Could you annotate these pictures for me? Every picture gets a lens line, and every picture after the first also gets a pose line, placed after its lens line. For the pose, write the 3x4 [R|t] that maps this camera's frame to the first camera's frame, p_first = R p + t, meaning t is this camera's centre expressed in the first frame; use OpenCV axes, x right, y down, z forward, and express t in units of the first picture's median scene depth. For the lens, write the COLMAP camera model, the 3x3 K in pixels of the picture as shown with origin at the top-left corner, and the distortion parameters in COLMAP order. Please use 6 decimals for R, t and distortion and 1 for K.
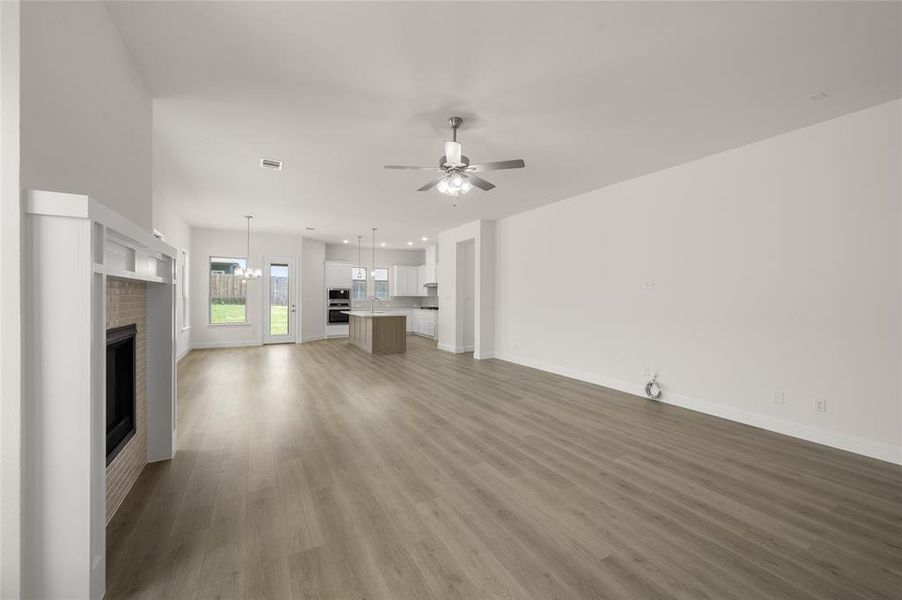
lens RADIAL K [[354.3, 0, 452.7], [0, 354.3, 298.2], [0, 0, 1]] dist [-0.004300, -0.000374]
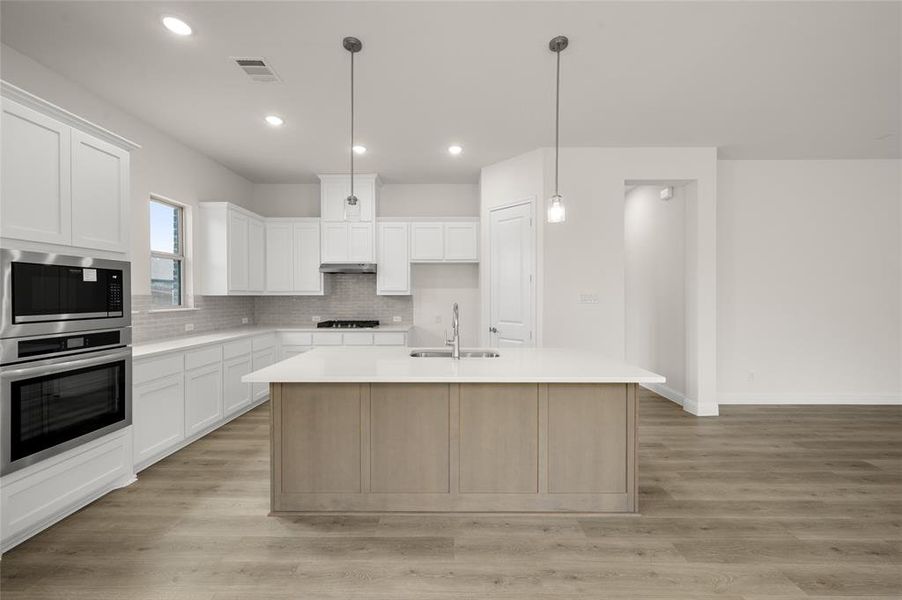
lens RADIAL K [[356.1, 0, 453.0], [0, 356.1, 298.2], [0, 0, 1]] dist [-0.000022, 0.000051]
pose [[0.489312, -0.013368, 0.872007, -0.448945], [0.007221, 0.999910, 0.011277, -0.007161], [-0.872079, 0.000779, 0.489364, 0.848216]]
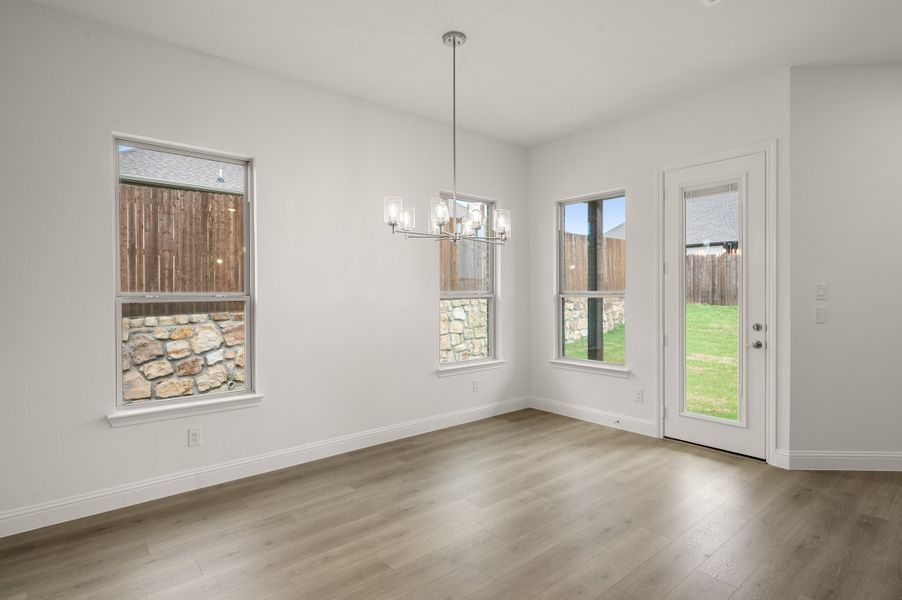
lens RADIAL K [[453.2, 0, 449.2], [0, 453.2, 294.8], [0, 0, 1]] dist [-0.002723, -0.000389]
pose [[0.198041, -0.003842, -0.980186, -0.152929], [0.003013, 0.999990, -0.003311, -0.003680], [0.980189, -0.002297, 0.198050, 0.712234]]
